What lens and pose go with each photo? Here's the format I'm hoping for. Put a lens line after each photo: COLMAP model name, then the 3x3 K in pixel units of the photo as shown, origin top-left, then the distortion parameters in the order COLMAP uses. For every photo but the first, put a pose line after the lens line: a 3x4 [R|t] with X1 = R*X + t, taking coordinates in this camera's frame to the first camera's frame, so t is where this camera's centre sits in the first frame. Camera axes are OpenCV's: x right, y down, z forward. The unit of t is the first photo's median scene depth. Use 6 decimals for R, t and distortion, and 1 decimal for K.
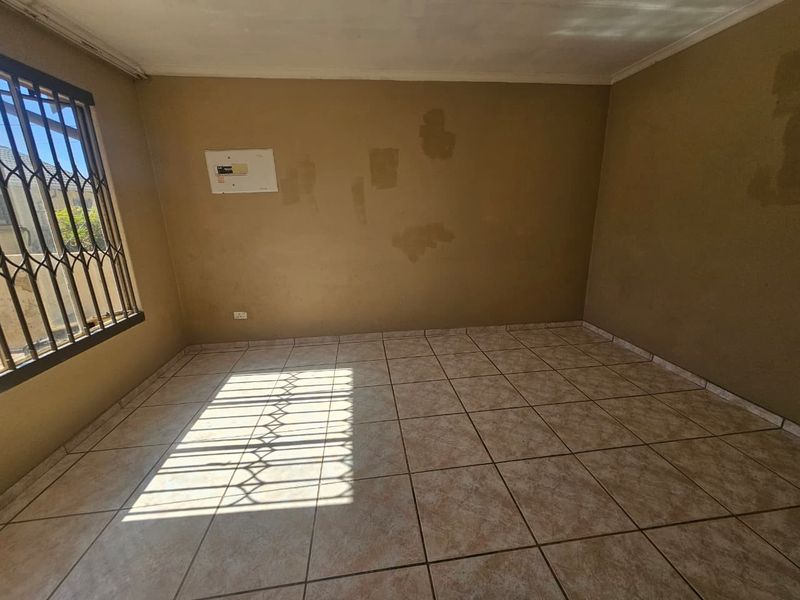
lens RADIAL K [[329.4, 0, 405.2], [0, 329.4, 299.2], [0, 0, 1]] dist [0.001103, 0.000452]
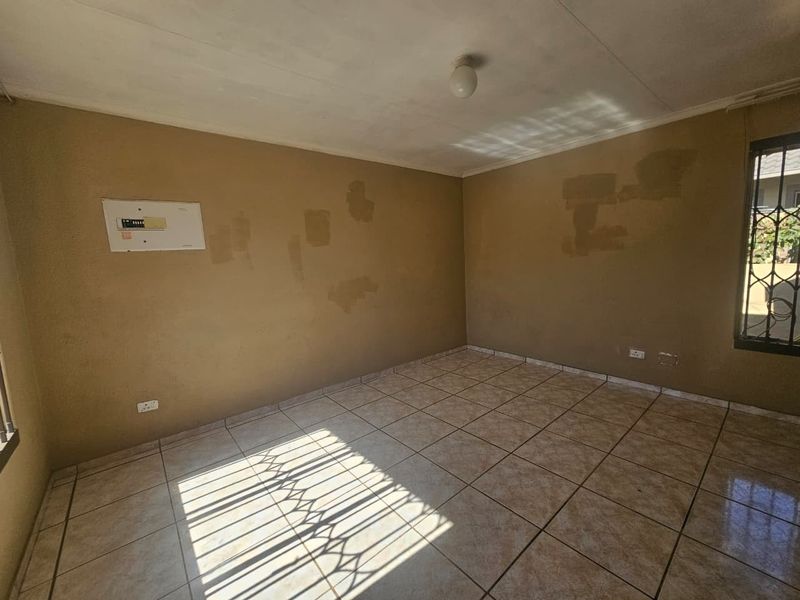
lens RADIAL K [[328.4, 0, 405.9], [0, 328.4, 298.9], [0, 0, 1]] dist [0.002023, 0.000780]
pose [[0.839856, -0.082575, 0.536492, -0.510173], [0.166099, 0.980047, -0.109176, -0.015284], [-0.516772, 0.180803, 0.836814, 0.020134]]
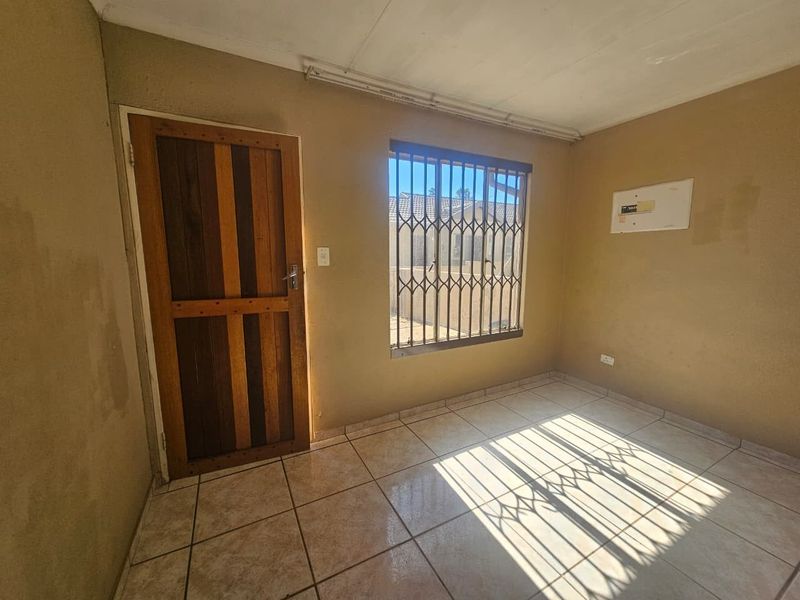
lens RADIAL K [[329.4, 0, 405.3], [0, 329.4, 299.8], [0, 0, 1]] dist [0.001103, 0.000452]
pose [[0.357666, 0.155623, -0.920791, 0.170913], [-0.253122, 0.965261, 0.064817, -0.040128], [0.898891, 0.209890, 0.384632, 0.118489]]
